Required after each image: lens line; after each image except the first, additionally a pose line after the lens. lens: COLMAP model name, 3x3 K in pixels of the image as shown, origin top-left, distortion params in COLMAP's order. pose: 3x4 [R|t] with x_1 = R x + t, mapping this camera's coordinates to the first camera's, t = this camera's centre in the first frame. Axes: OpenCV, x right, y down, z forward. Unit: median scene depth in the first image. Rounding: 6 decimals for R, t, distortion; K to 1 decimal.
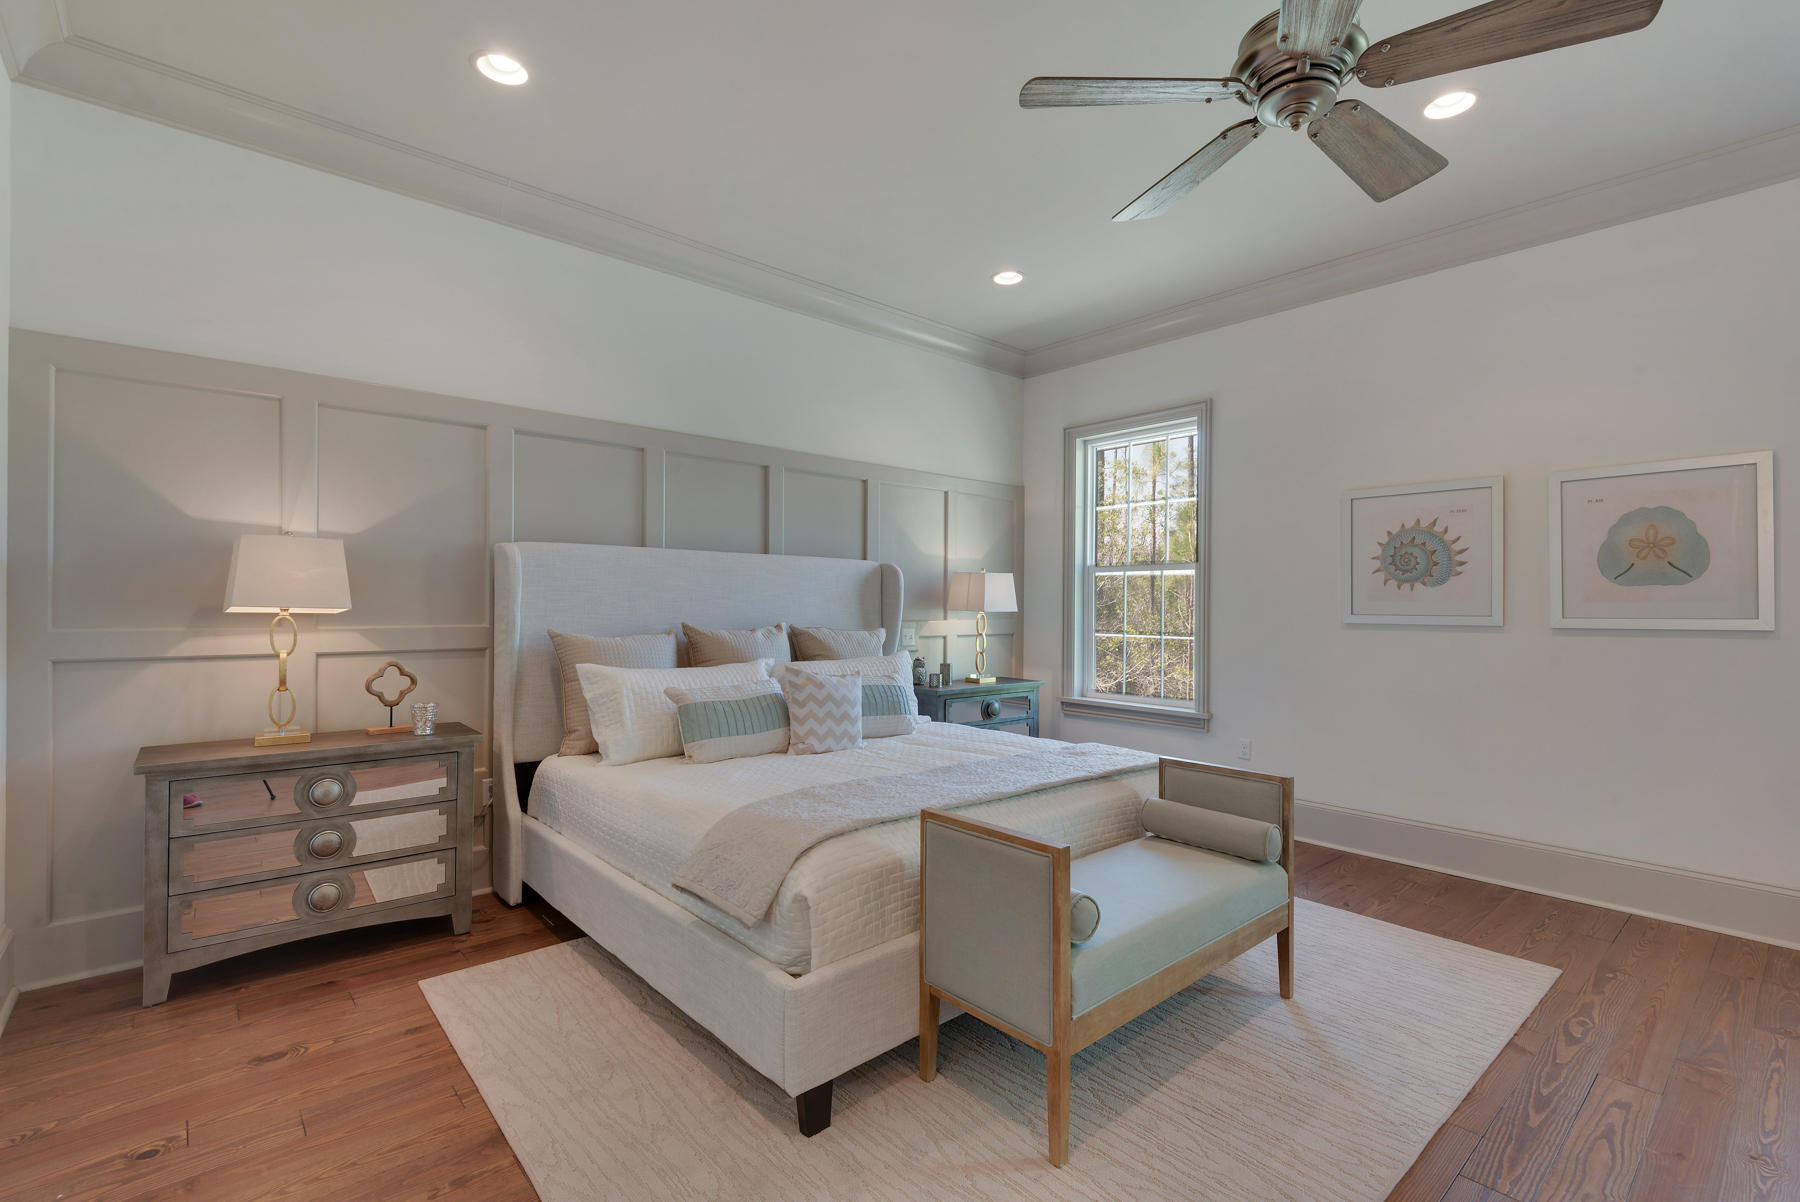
lens RADIAL K [[819.0, 0, 909.8], [0, 819.0, 596.7], [0, 0, 1]] dist [0.010867, -0.001670]
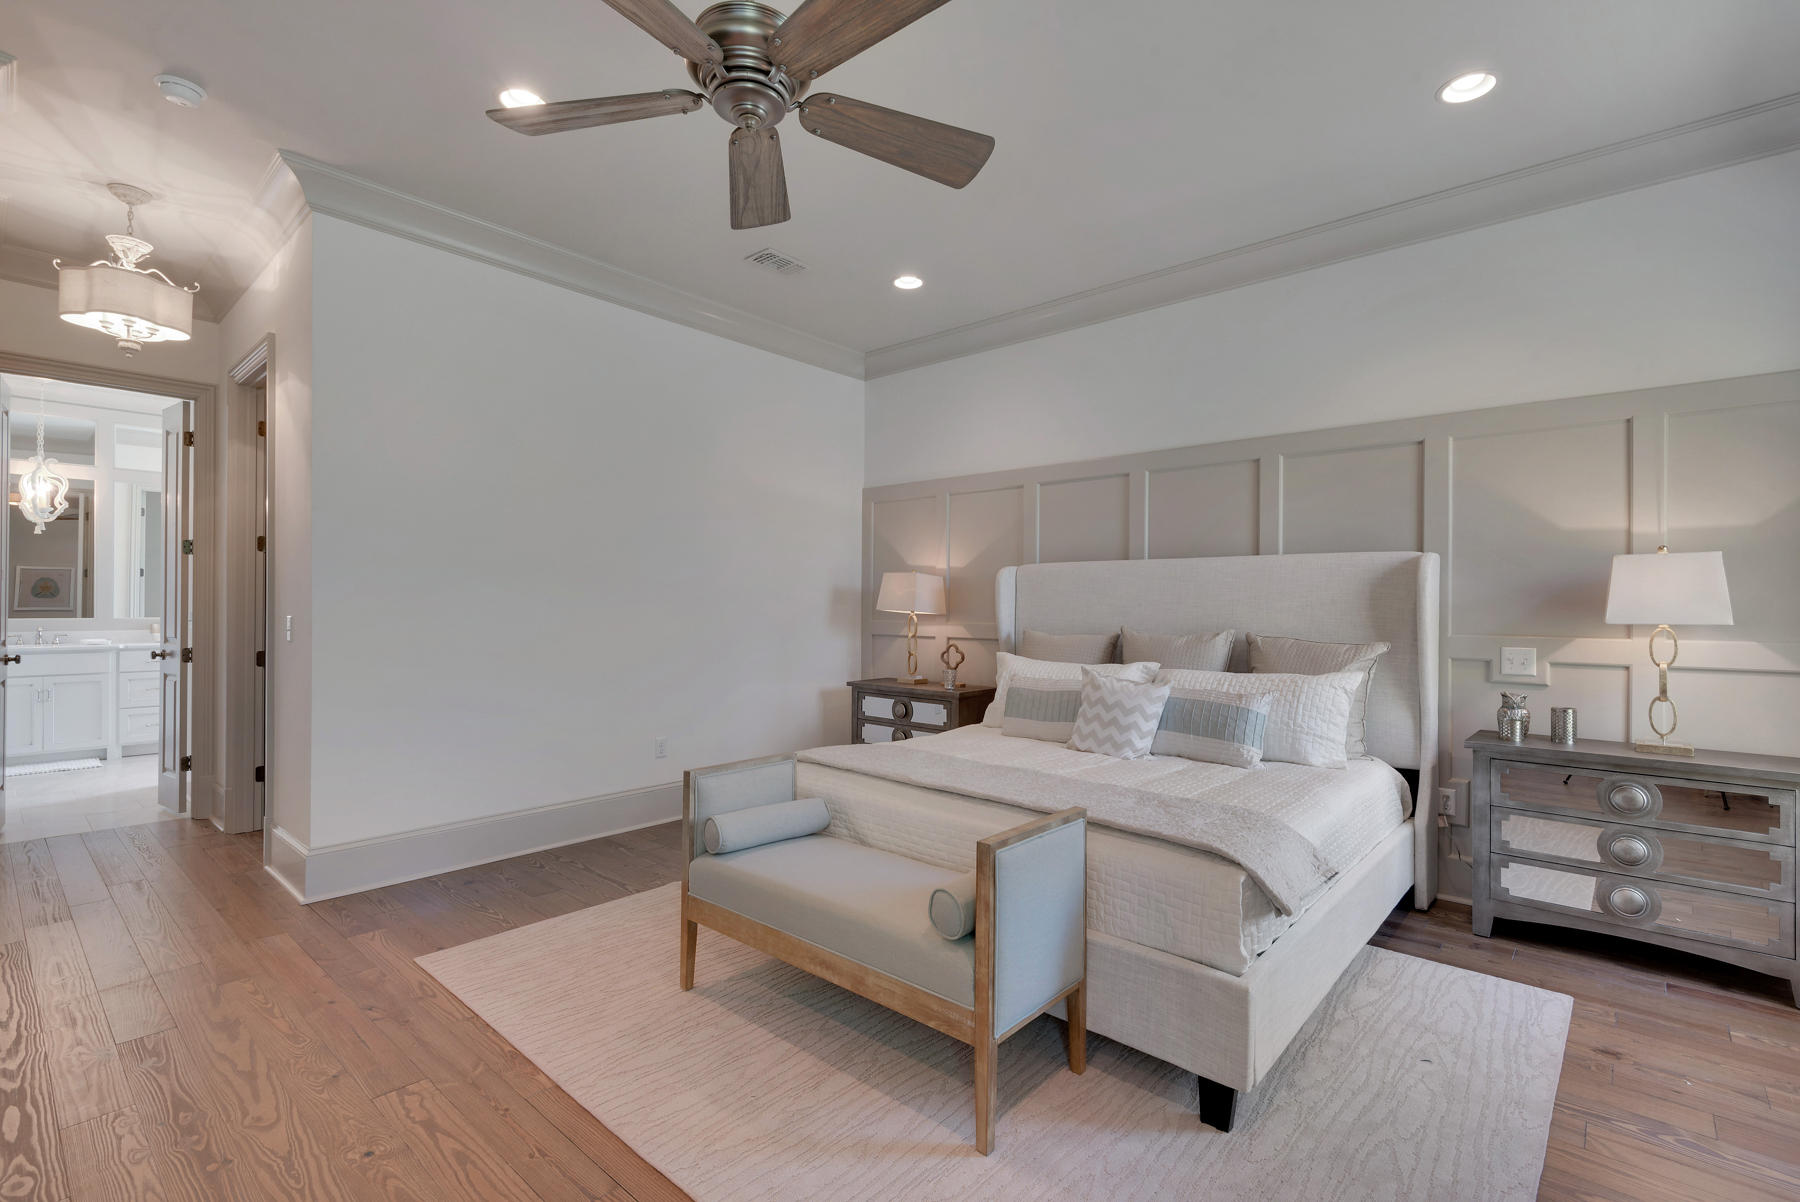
lens RADIAL K [[819.0, 0, 909.2], [0, 819.0, 605.6], [0, 0, 1]] dist [0.010867, -0.001670]
pose [[0.103262, -0.003468, -0.994648, 0.821400], [0.005292, 0.999982, -0.002937, 0.005848], [0.994640, -0.004961, 0.103278, 0.607814]]
